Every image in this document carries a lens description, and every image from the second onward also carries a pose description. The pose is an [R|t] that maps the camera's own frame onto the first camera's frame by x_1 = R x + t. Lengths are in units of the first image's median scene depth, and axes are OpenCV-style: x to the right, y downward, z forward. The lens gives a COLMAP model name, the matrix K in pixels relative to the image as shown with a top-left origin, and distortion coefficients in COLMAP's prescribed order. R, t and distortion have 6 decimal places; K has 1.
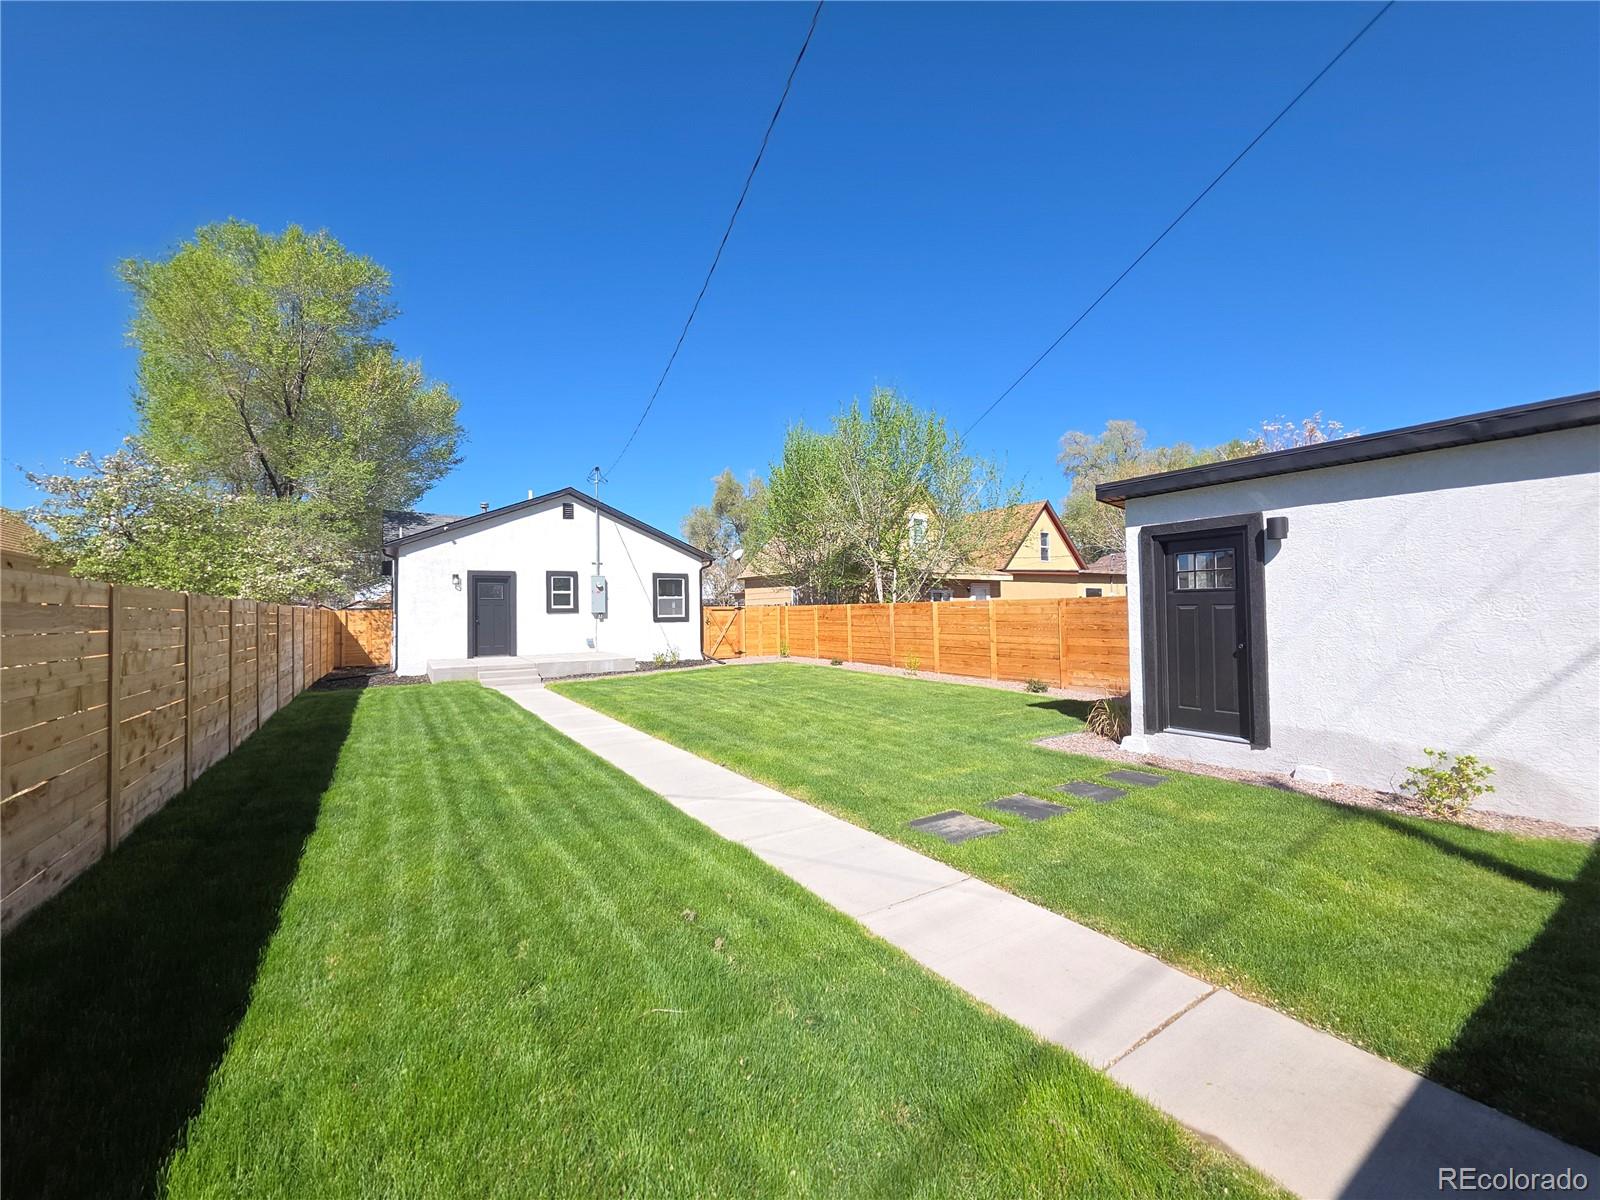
lens RADIAL K [[635.0, 0, 796.8], [0, 635.0, 597.8], [0, 0, 1]] dist [0.000361, 0.000557]
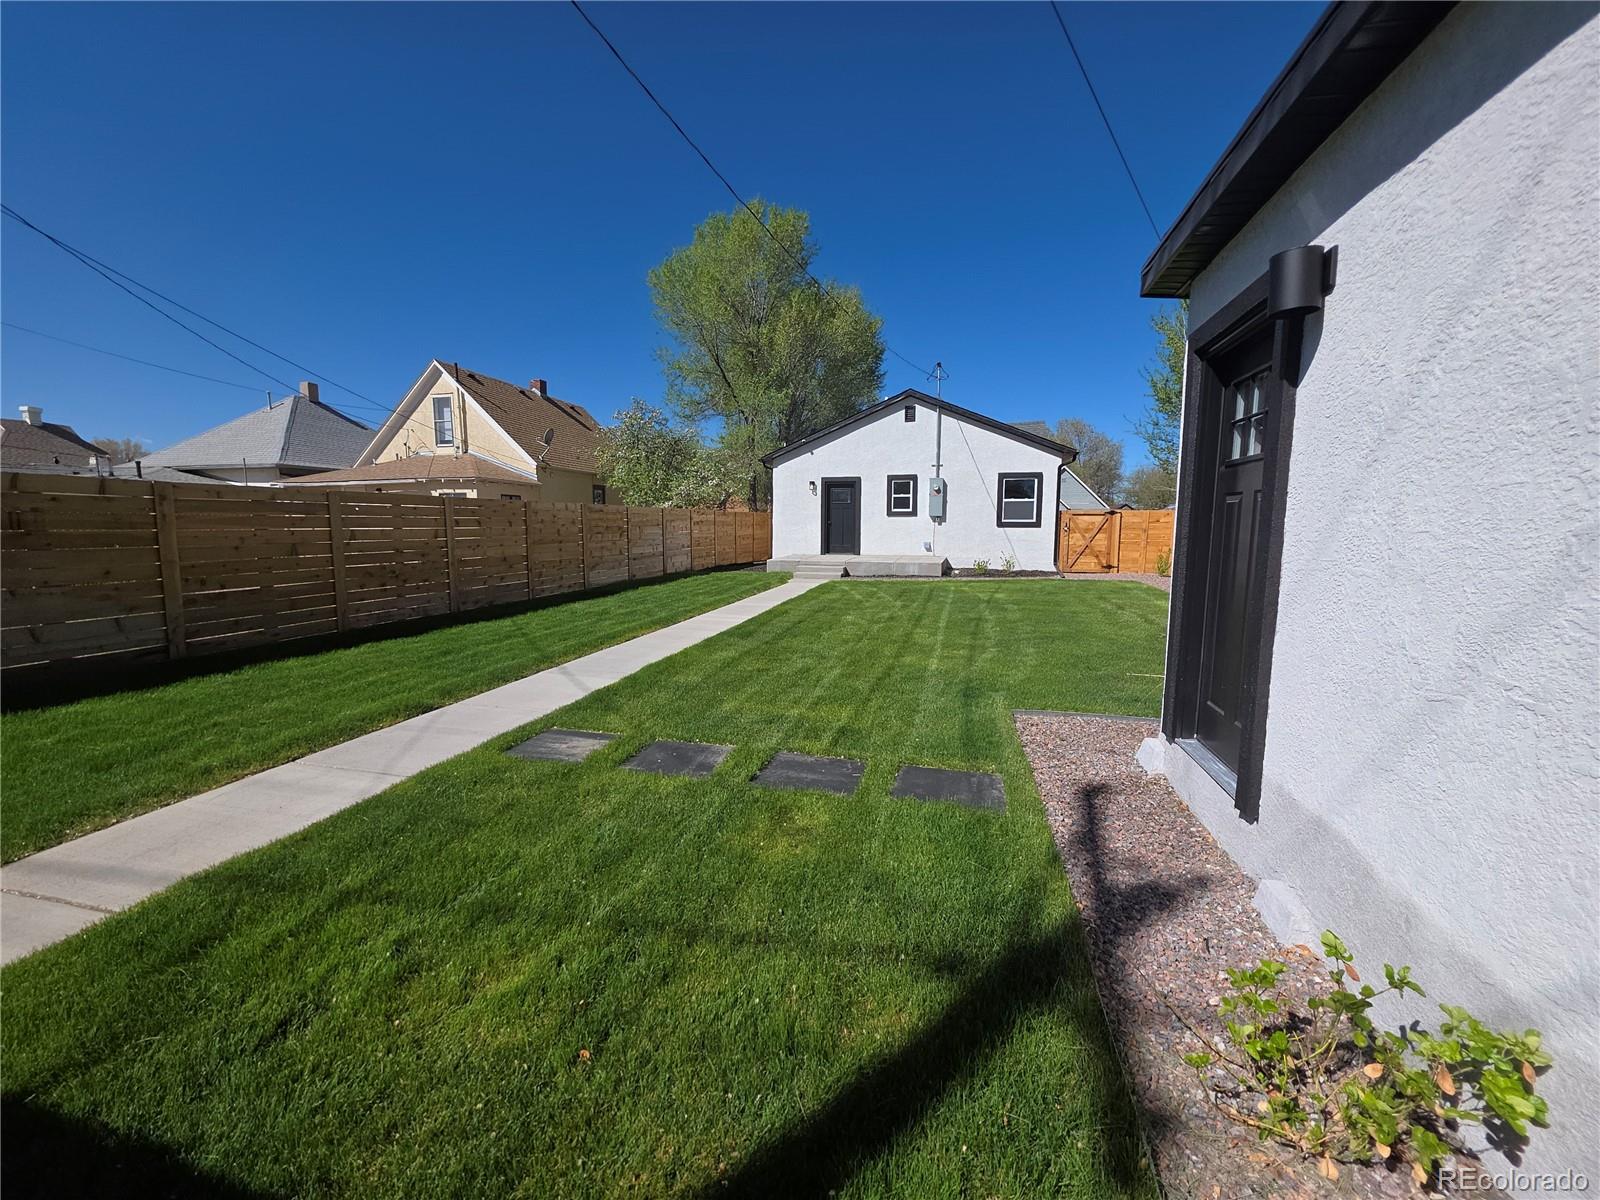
lens RADIAL K [[635.0, 0, 801.4], [0, 635.0, 602.3], [0, 0, 1]] dist [0.000361, 0.000557]
pose [[0.679966, 0.106174, -0.725516, 0.348393], [0.005548, 0.988688, 0.149887, 0.008699], [0.733223, -0.105943, 0.671685, 0.208399]]
